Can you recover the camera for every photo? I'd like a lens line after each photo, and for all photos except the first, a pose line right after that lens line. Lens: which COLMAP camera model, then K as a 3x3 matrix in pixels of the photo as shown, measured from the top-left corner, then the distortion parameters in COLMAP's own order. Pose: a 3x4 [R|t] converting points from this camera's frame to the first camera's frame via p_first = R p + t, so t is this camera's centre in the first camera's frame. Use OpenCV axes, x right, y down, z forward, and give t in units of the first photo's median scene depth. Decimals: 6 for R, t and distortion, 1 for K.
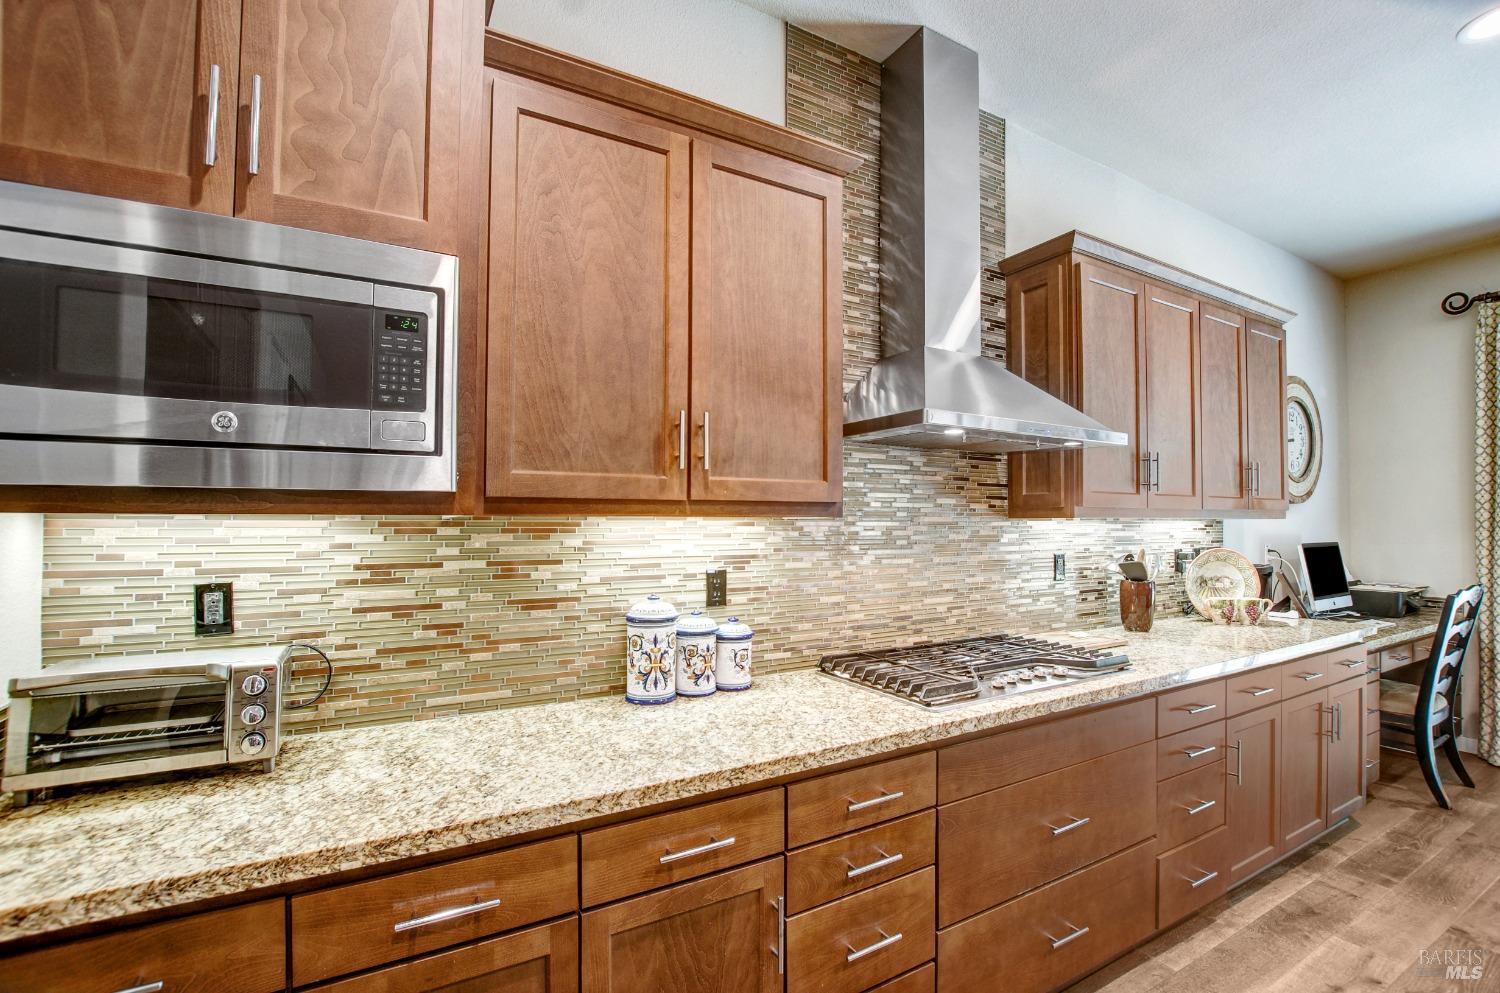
lens RADIAL K [[651.4, 0, 724.4], [0, 651.4, 505.2], [0, 0, 1]] dist [-0.021165, 0.000621]
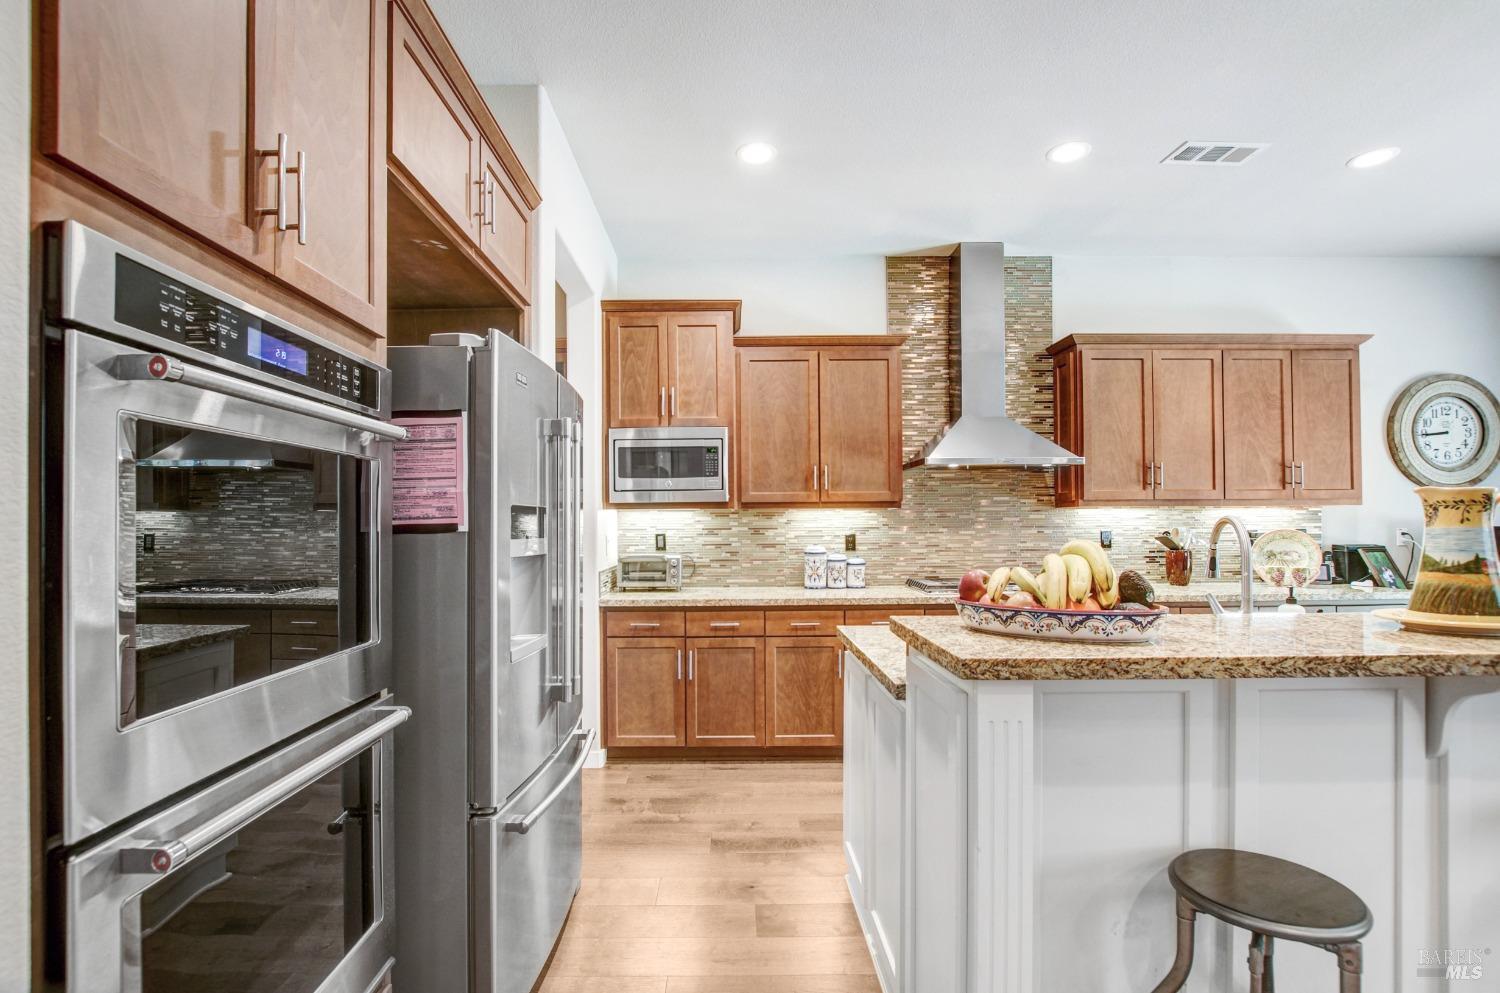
lens RADIAL K [[709.3, 0, 712.0], [0, 709.3, 558.6], [0, 0, 1]] dist [-0.035590, 0.000932]
pose [[0.856096, 0.017044, -0.516537, 0.954024], [0.020455, 0.997556, 0.066817, 0.018749], [0.516413, -0.067768, 0.853654, -1.463216]]
